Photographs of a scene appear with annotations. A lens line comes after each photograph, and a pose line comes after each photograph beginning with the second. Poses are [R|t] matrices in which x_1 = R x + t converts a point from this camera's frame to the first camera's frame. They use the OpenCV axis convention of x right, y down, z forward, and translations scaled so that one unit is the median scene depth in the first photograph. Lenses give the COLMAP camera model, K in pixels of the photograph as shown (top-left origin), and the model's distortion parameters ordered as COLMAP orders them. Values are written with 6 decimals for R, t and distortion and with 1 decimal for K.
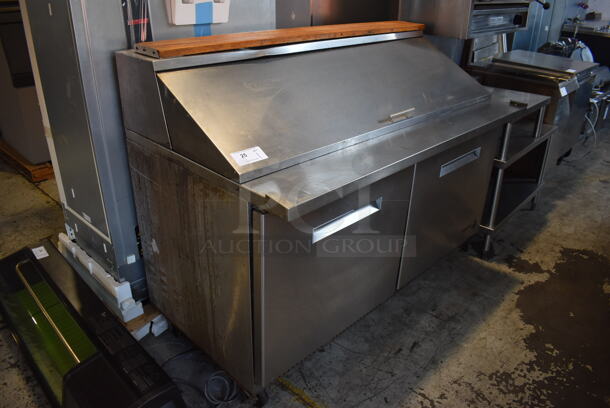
lens RADIAL K [[464.8, 0, 305.0], [0, 464.8, 204.0], [0, 0, 1]] dist [-0.001385, -0.001155]
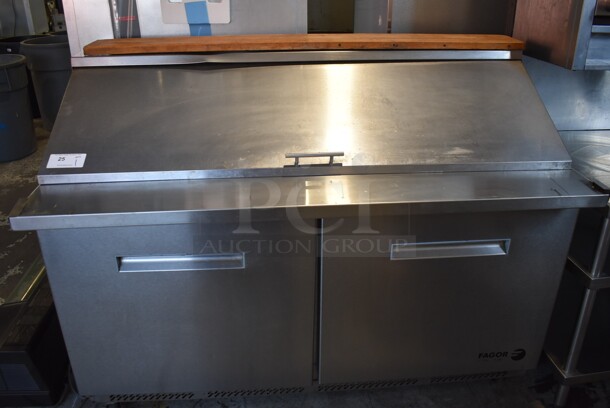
lens RADIAL K [[505.4, 0, 305.0], [0, 505.4, 204.0], [0, 0, 1]] dist [-0.003681, -0.003298]
pose [[0.762741, 0.265489, -0.589696, 0.572384], [-0.274187, 0.958595, 0.076925, -0.147871], [0.585703, 0.103013, 0.803953, 0.284562]]
